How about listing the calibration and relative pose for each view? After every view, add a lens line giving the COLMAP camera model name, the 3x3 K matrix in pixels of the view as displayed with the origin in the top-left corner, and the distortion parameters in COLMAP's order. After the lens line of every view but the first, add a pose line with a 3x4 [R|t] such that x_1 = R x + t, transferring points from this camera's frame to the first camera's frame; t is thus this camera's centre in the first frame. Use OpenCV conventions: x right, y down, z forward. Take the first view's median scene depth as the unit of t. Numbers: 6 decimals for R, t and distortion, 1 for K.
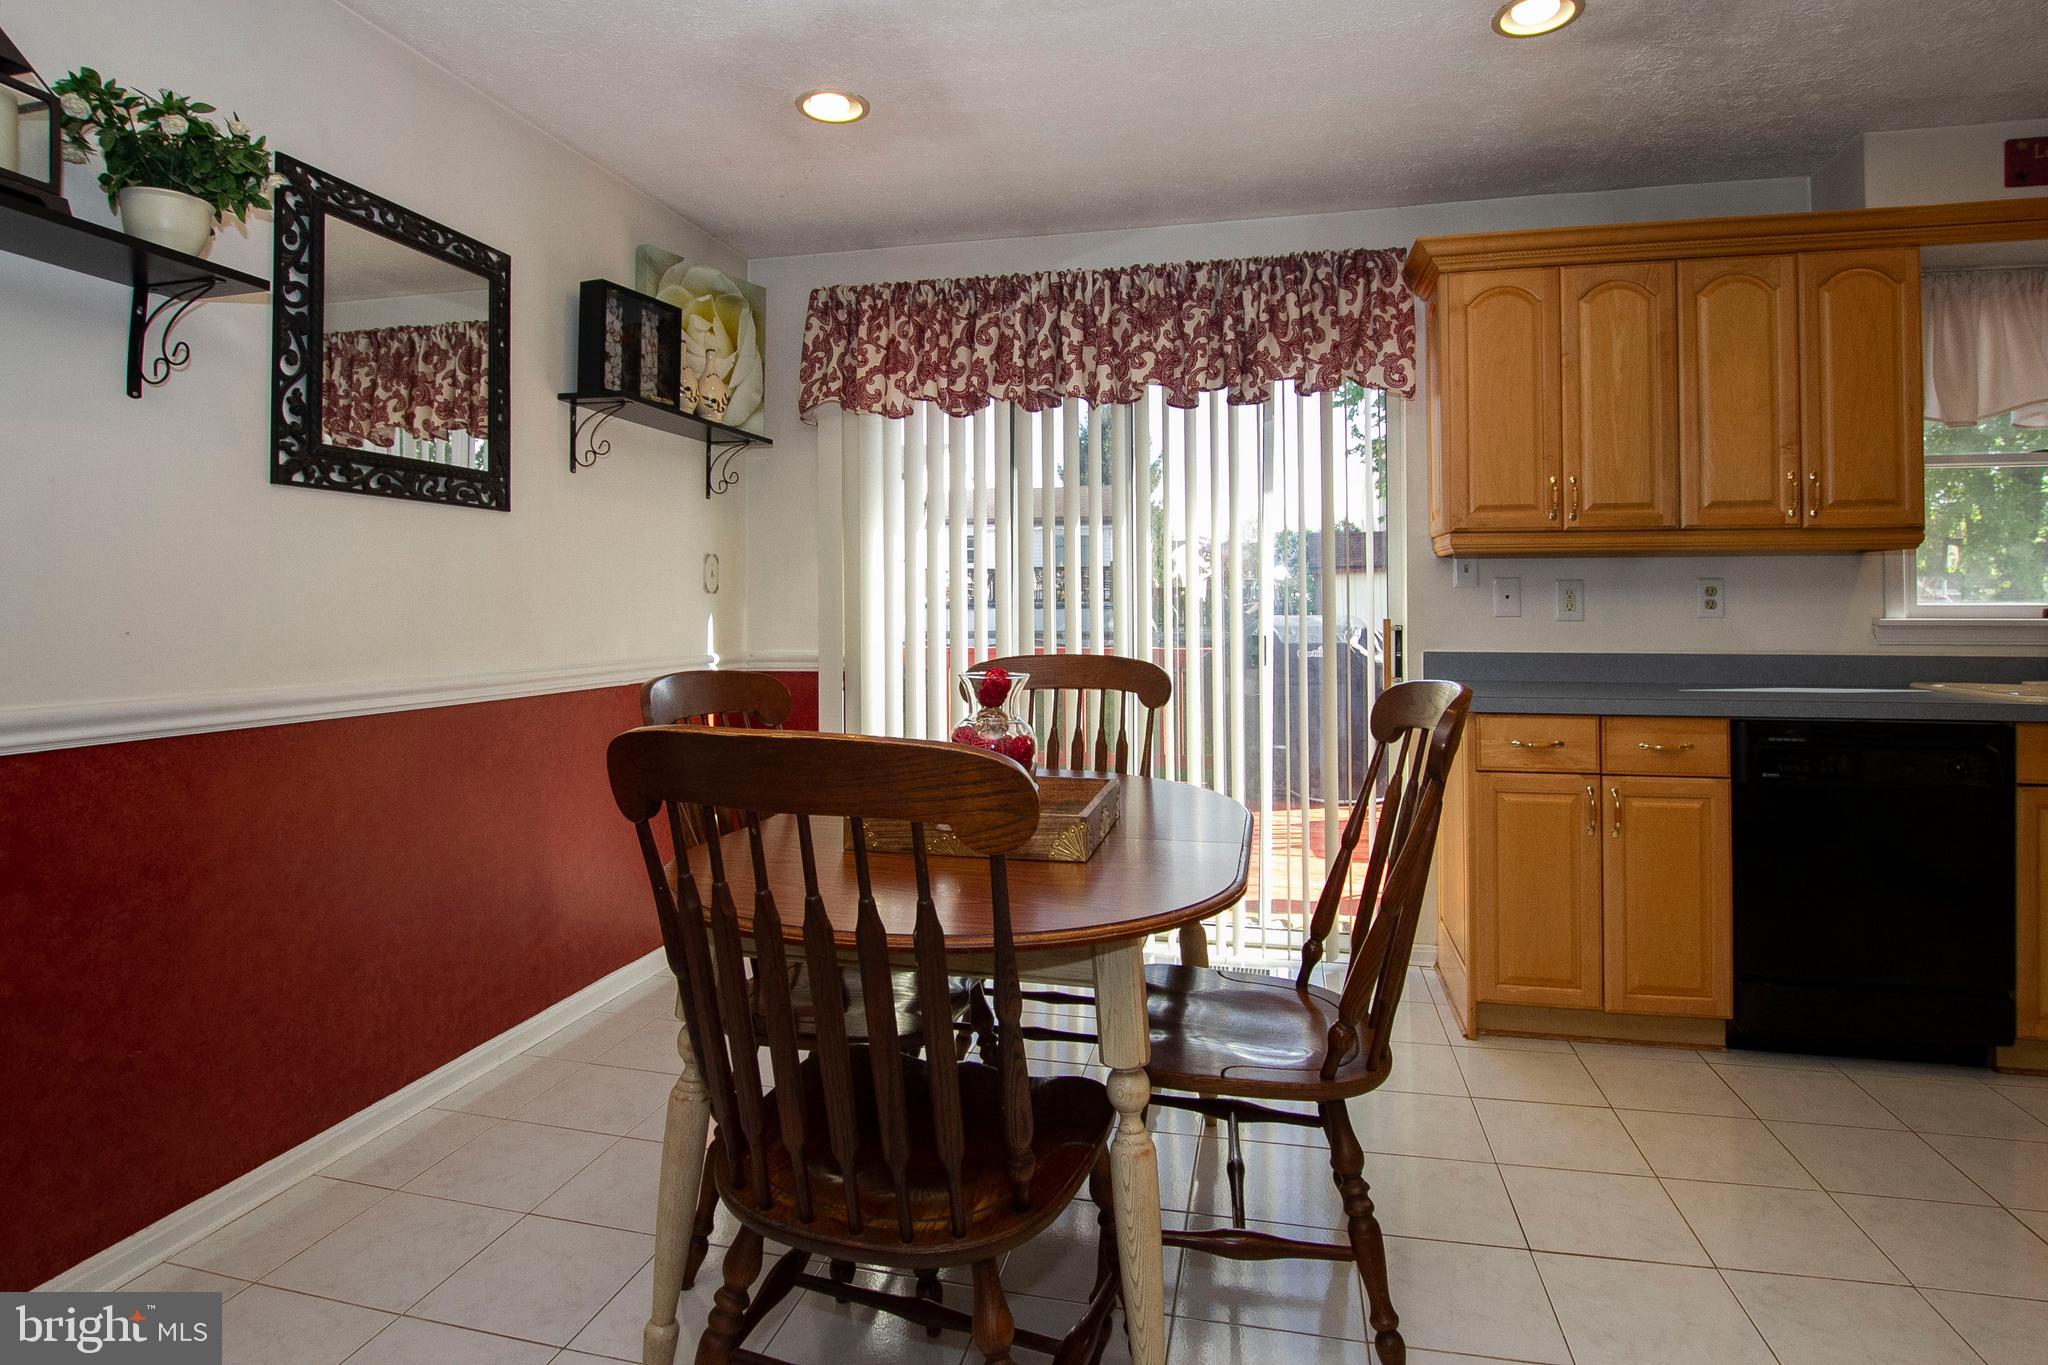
lens RADIAL K [[1073.0, 0, 1033.9], [0, 1073.0, 587.4], [0, 0, 1]] dist [-0.029006, 0.003914]
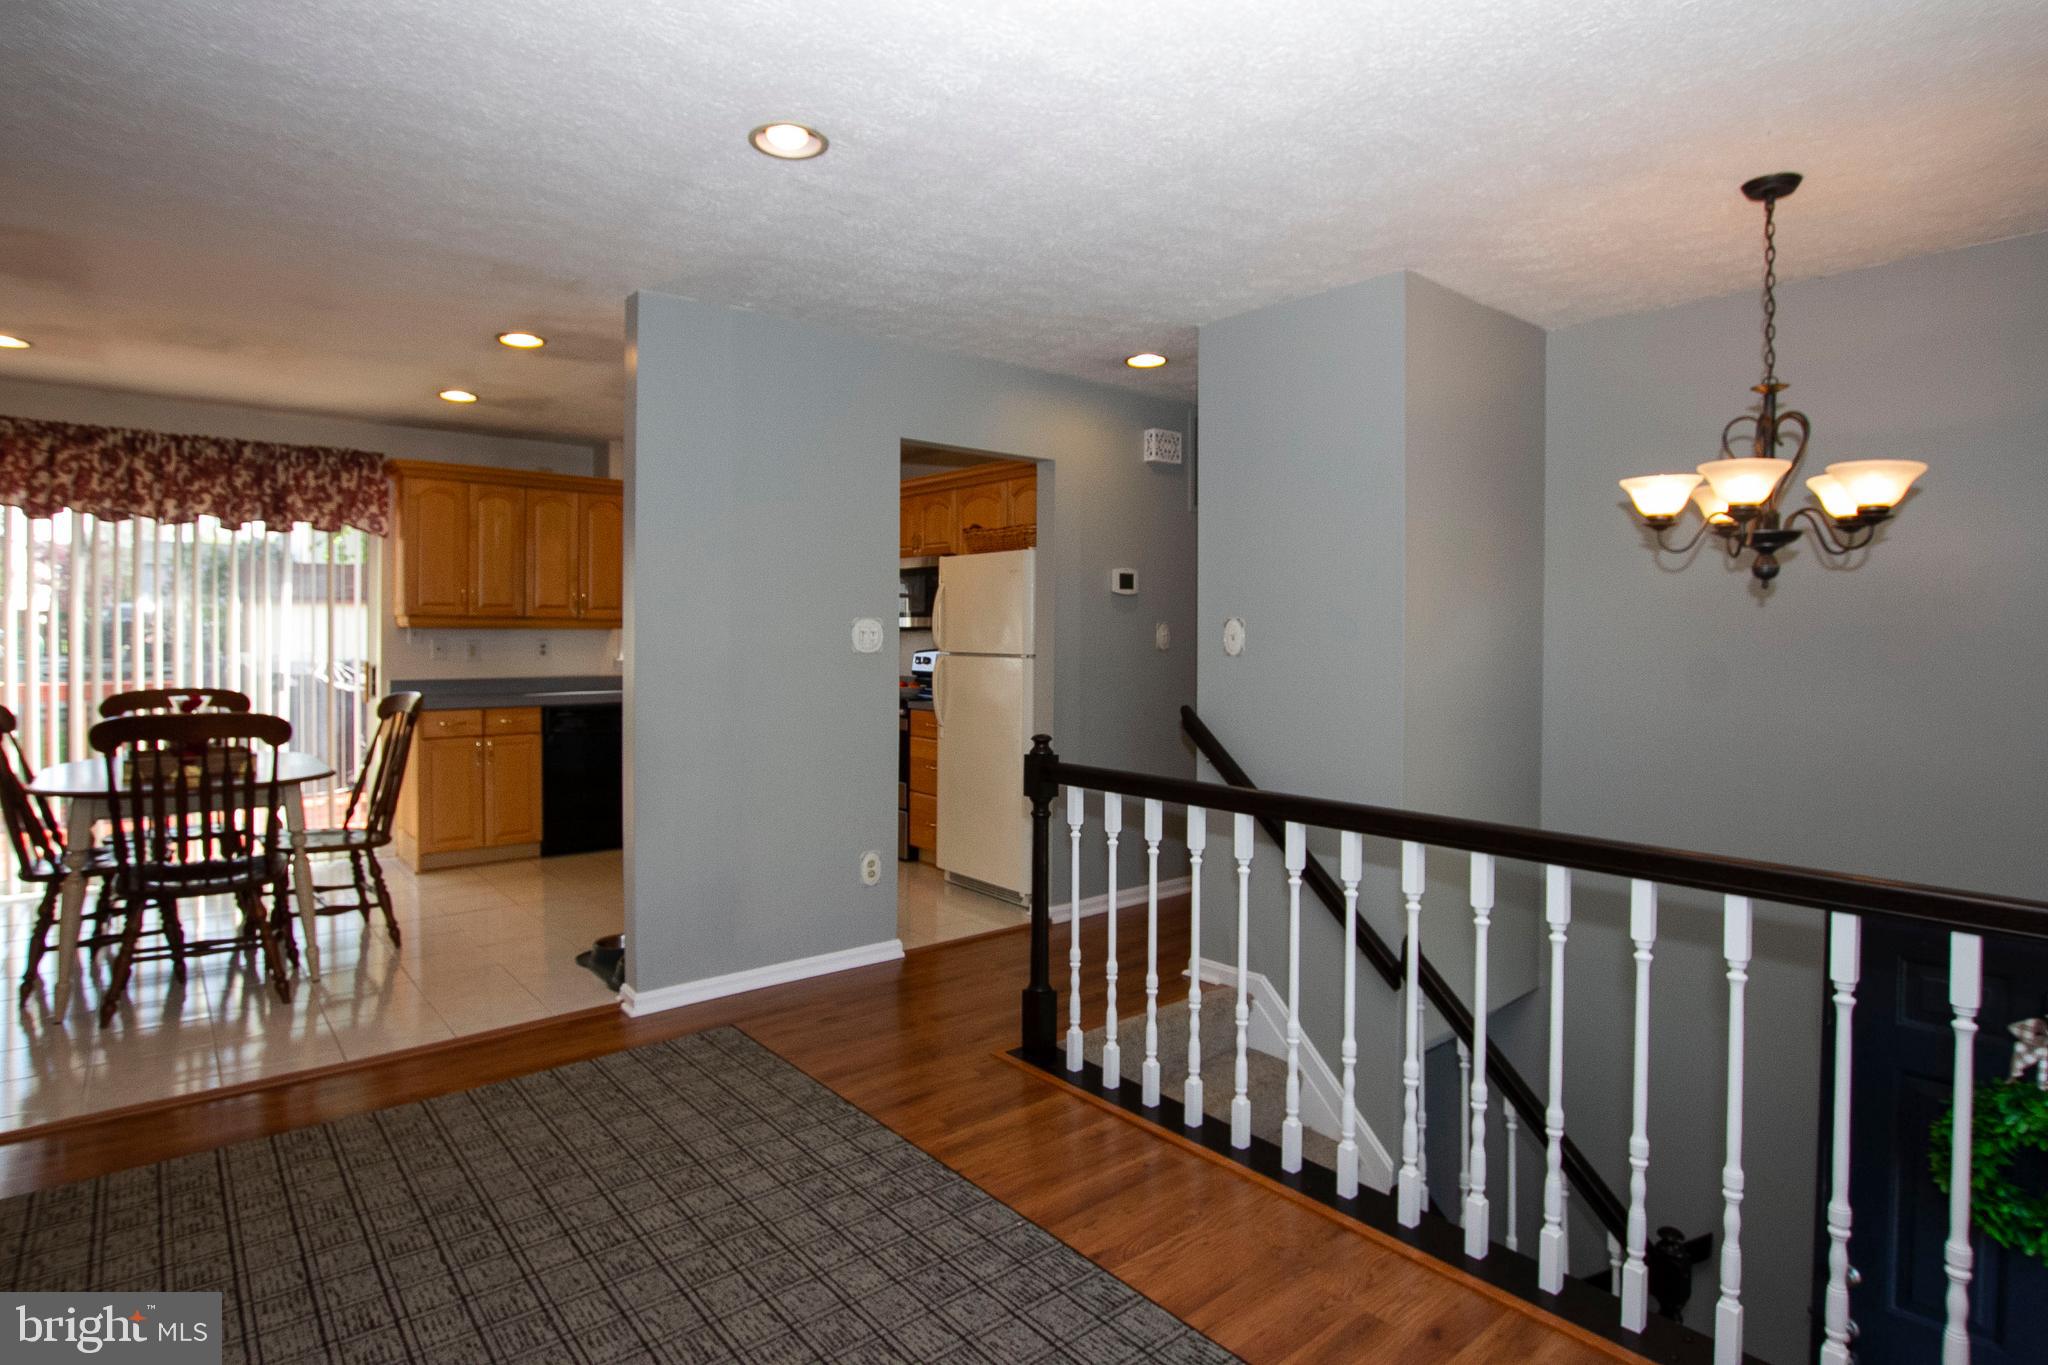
lens RADIAL K [[1055.8, 0, 981.8], [0, 1055.8, 636.2], [0, 0, 1]] dist [-0.016077, 0.000552]
pose [[0.626663, 0.004073, 0.779280, -0.391567], [-0.019789, 0.999747, 0.010689, -0.052938], [-0.779039, -0.022120, 0.626585, -0.885473]]
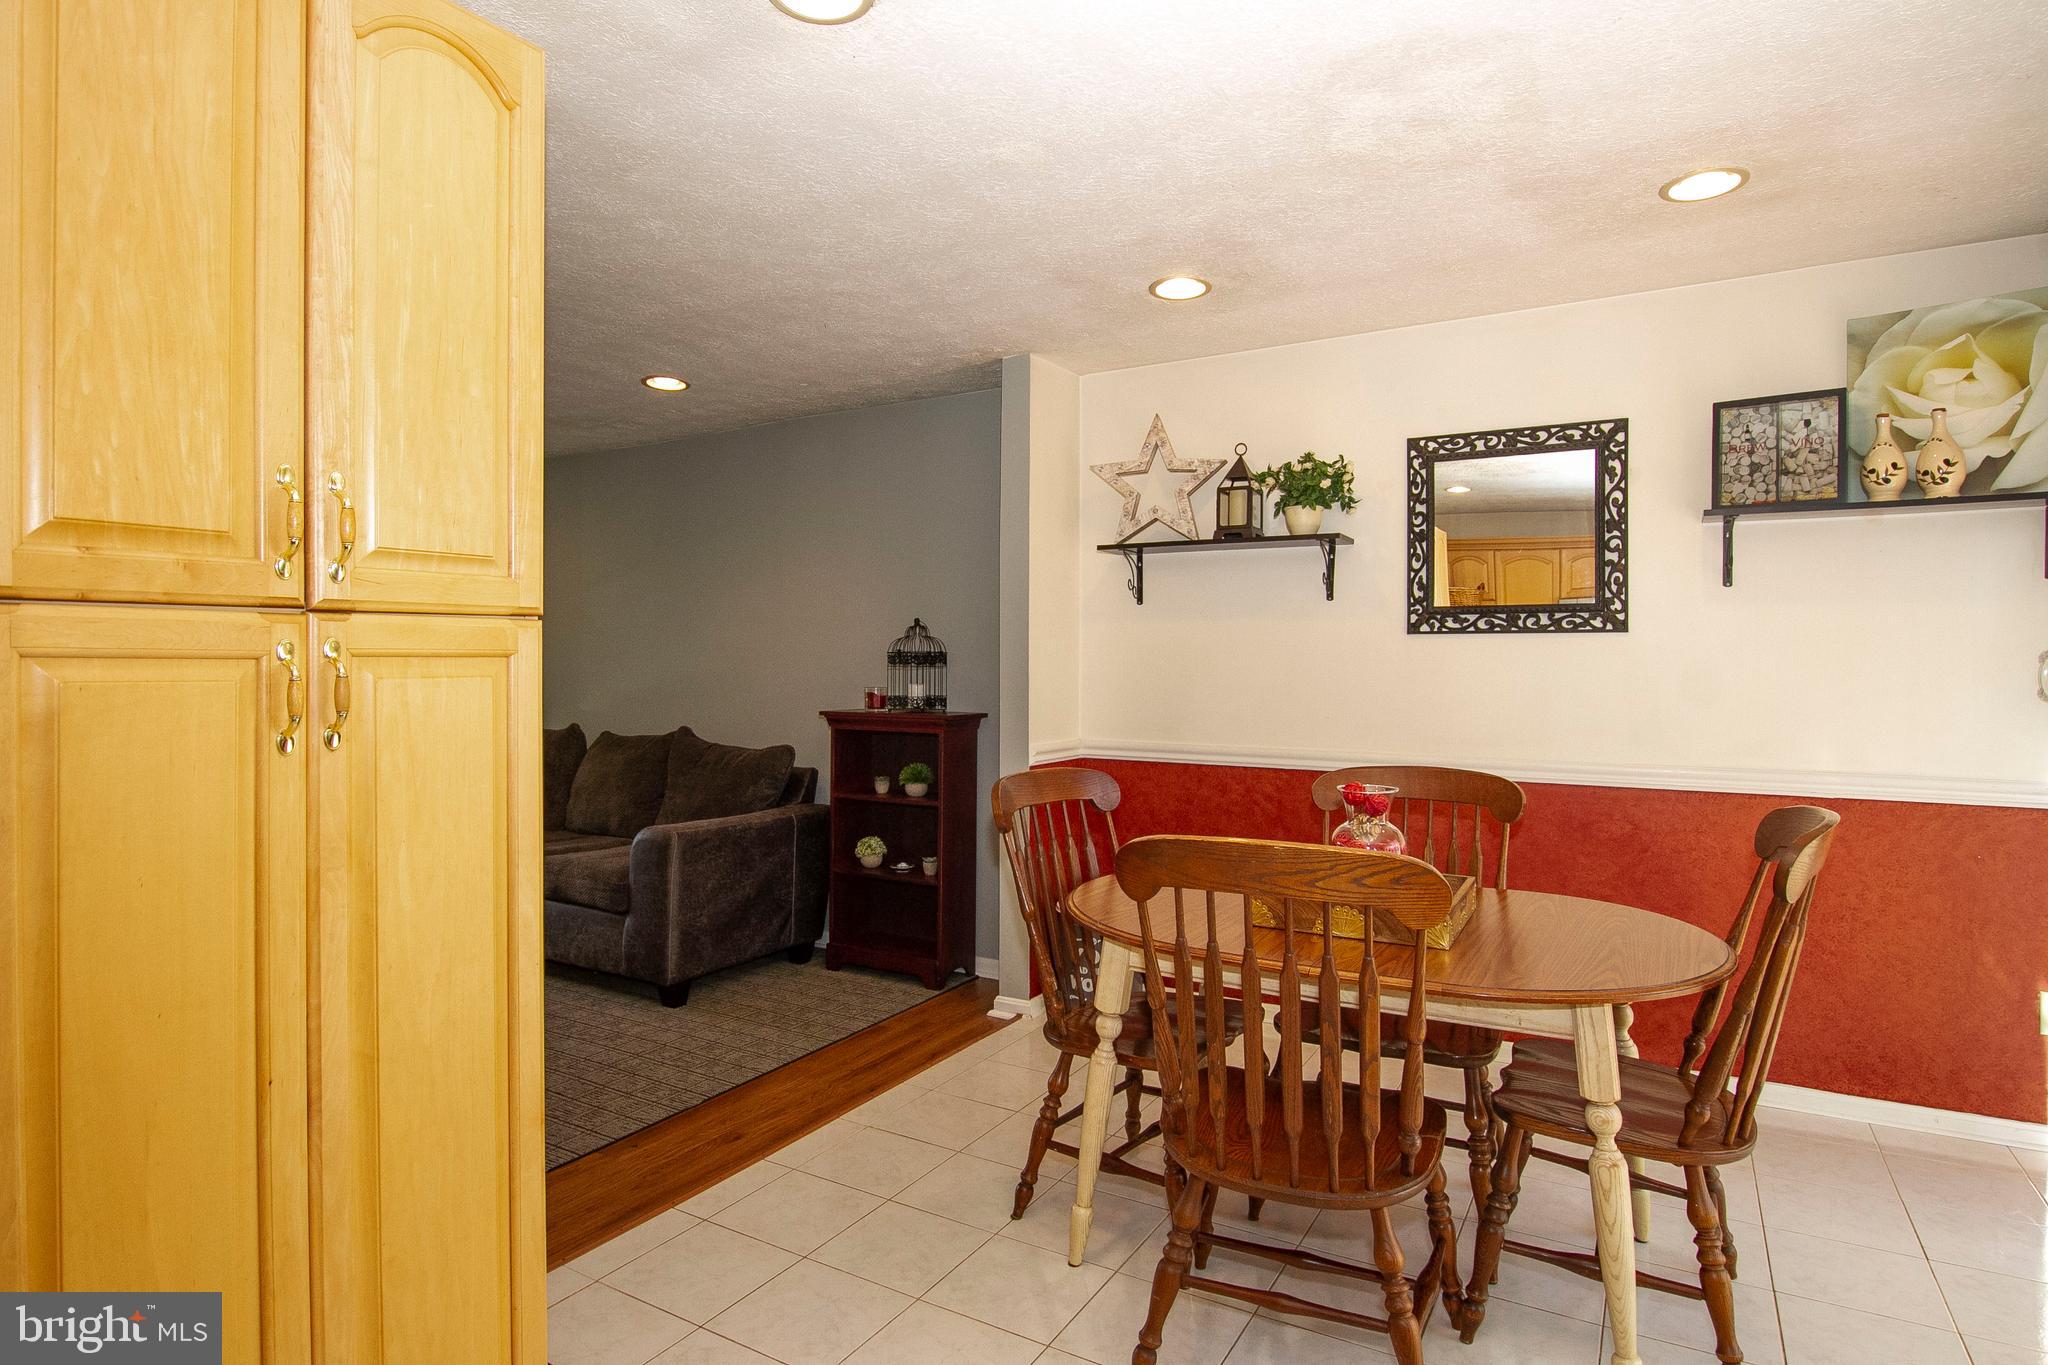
lens RADIAL K [[1105.4, 0, 1033.1], [0, 1105.4, 678.4], [0, 0, 1]] dist [-0.024196, 0.004035]
pose [[-0.306123, 0.014731, -0.951878, 0.720066], [0.013193, 0.999850, 0.011231, -0.033476], [0.951901, -0.009120, -0.306271, 0.597076]]
